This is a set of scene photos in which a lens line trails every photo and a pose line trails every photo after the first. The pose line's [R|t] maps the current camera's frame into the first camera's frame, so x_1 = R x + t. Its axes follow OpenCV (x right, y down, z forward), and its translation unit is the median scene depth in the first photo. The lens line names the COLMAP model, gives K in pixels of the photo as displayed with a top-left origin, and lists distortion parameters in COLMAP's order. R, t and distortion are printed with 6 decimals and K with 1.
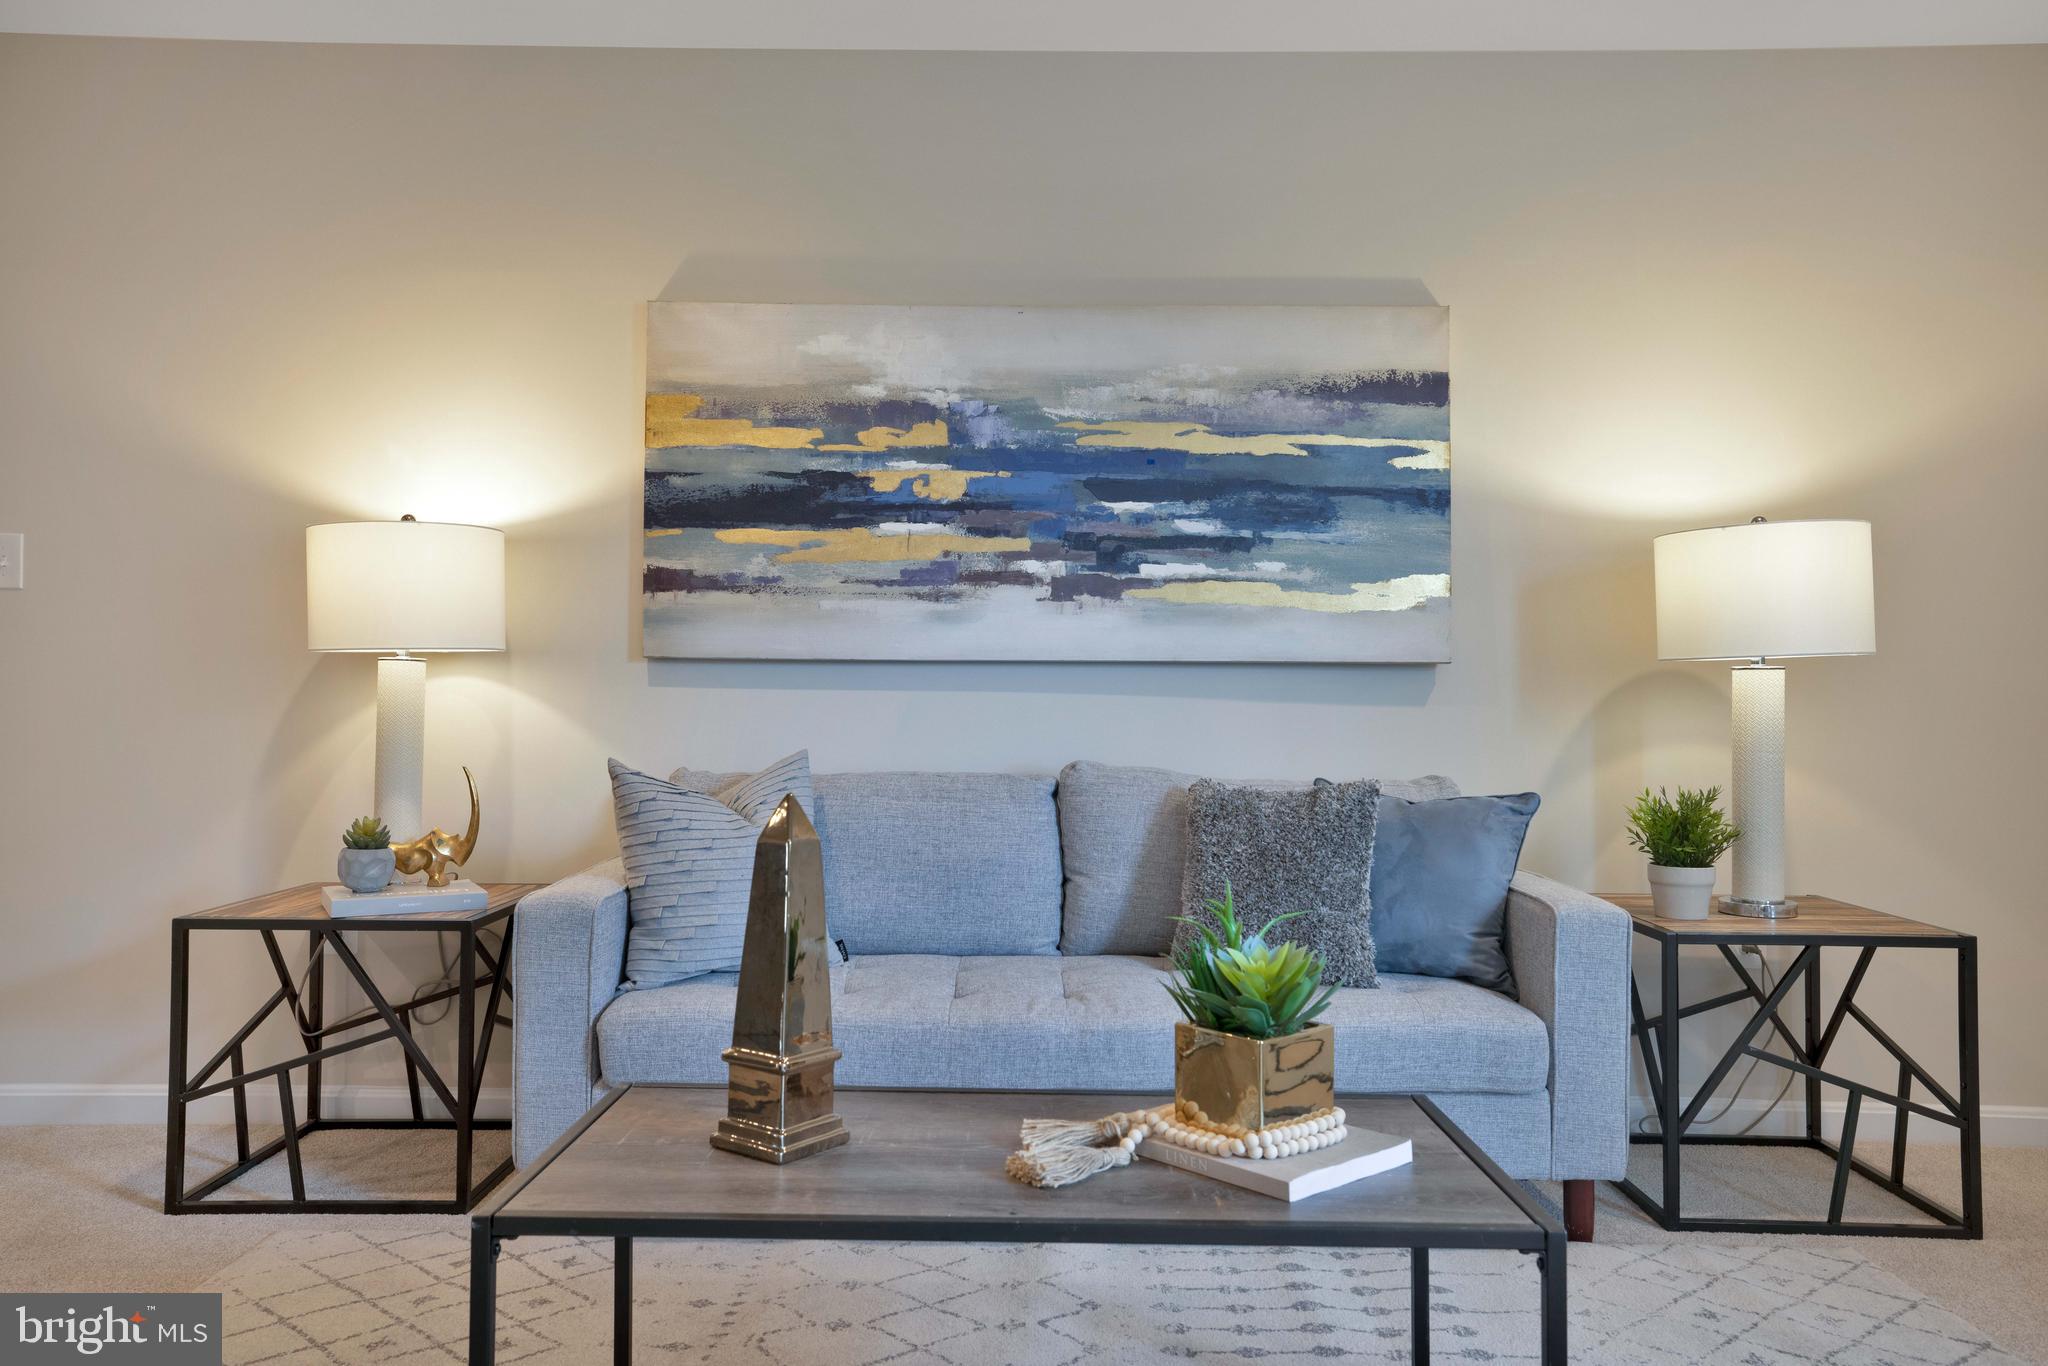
lens RADIAL K [[1414.0, 0, 1026.3], [0, 1414.0, 697.4], [0, 0, 1]] dist [0.012182, 0.001673]
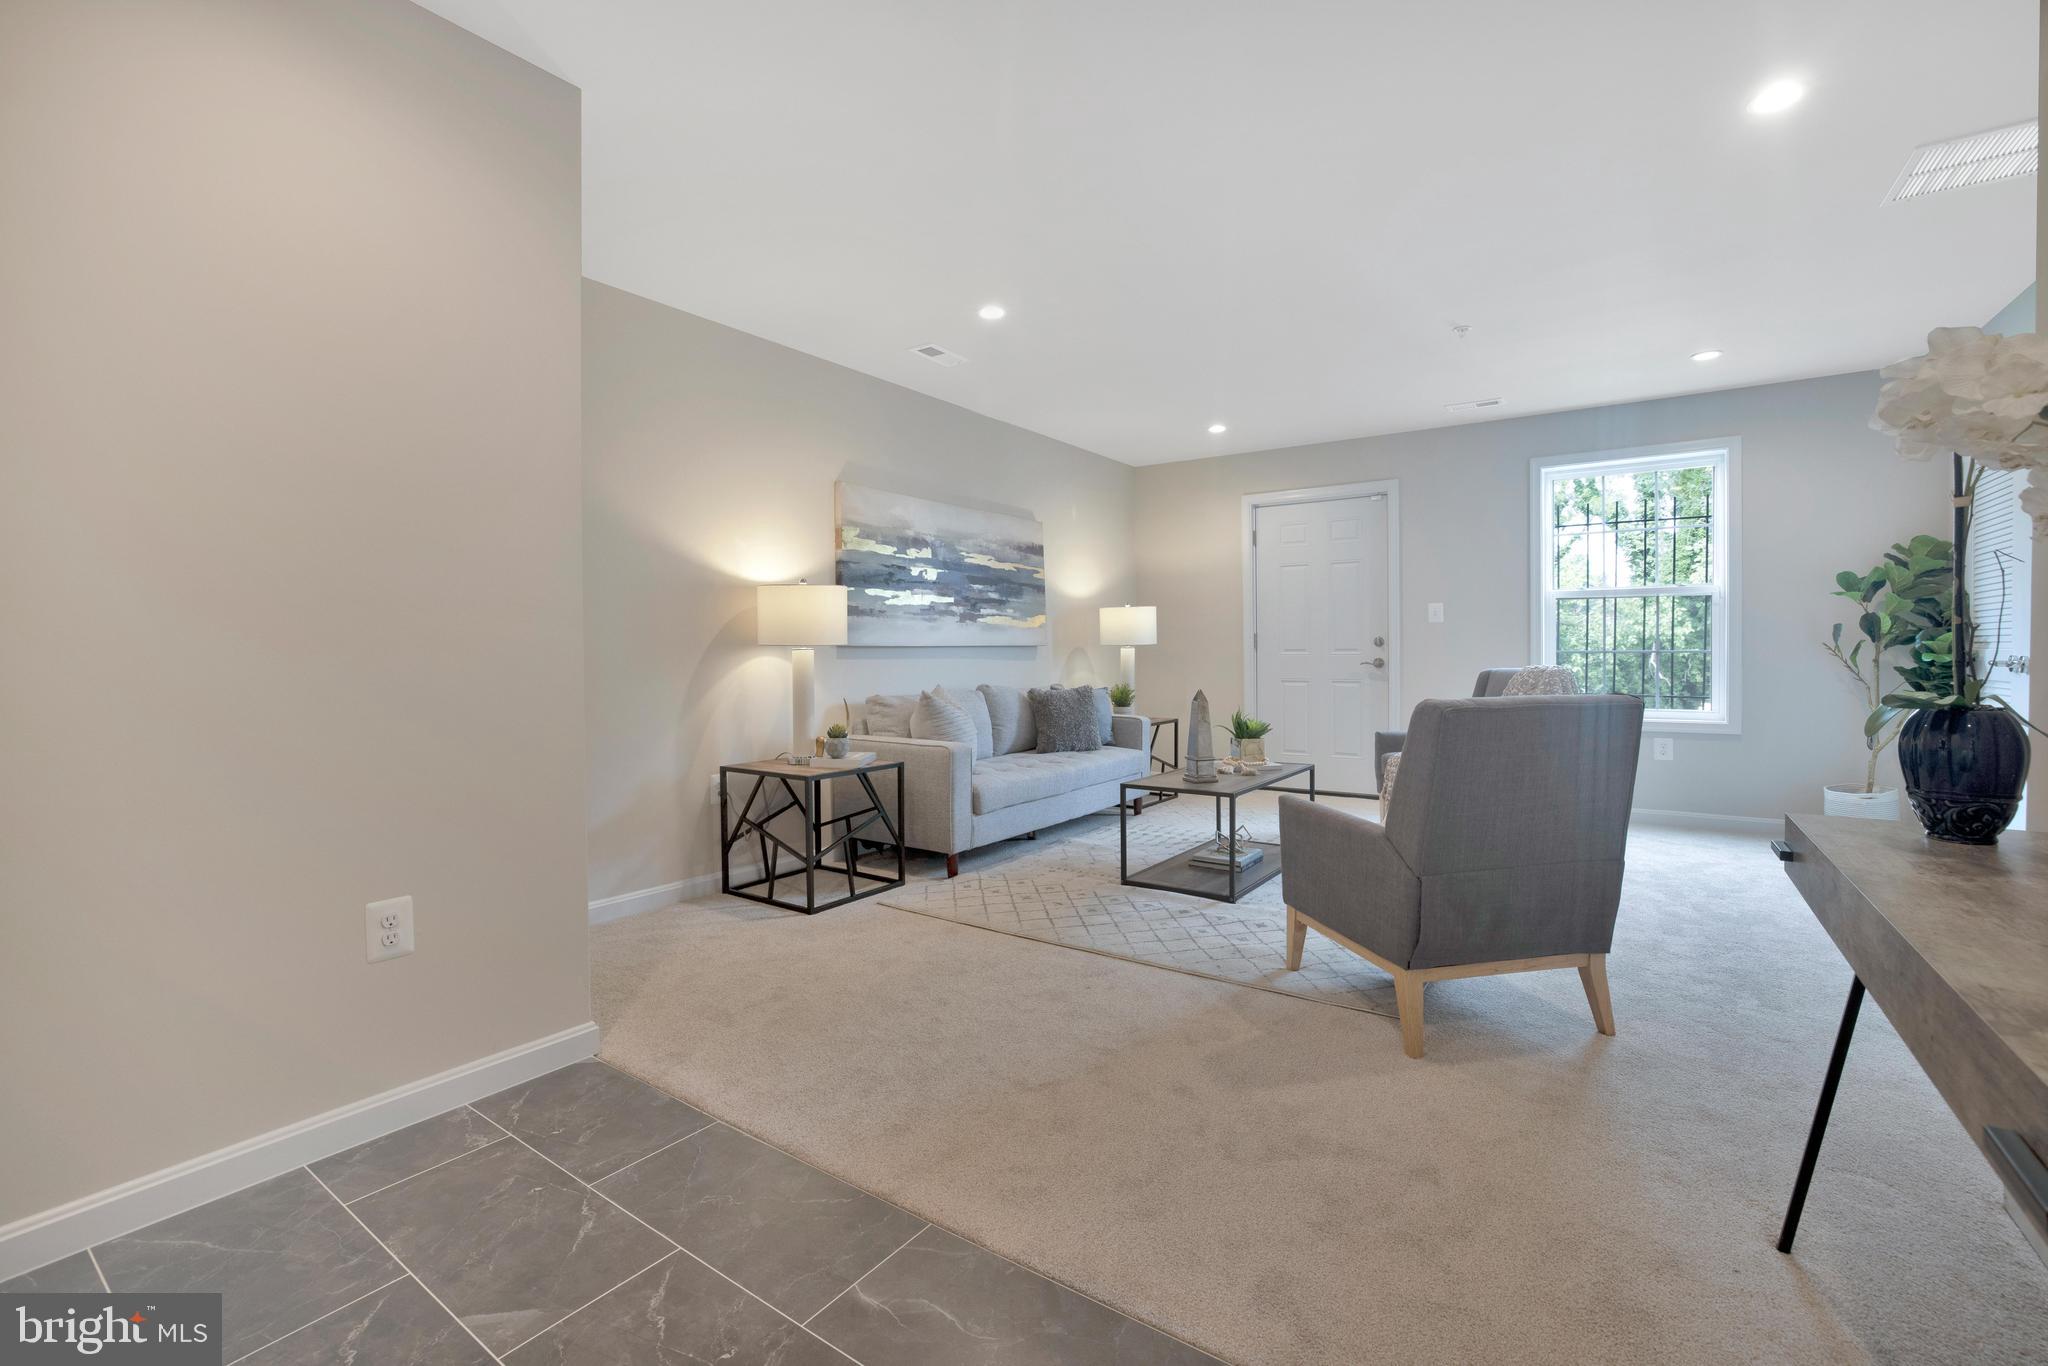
lens RADIAL K [[872.6, 0, 1026.4], [0, 872.6, 665.5], [0, 0, 1]] dist [-0.035453, 0.004095]
pose [[0.577314, -0.025664, 0.816119, -1.186719], [0.020576, 0.999646, 0.016880, -0.015337], [-0.816263, 0.007048, 0.577637, 0.002859]]
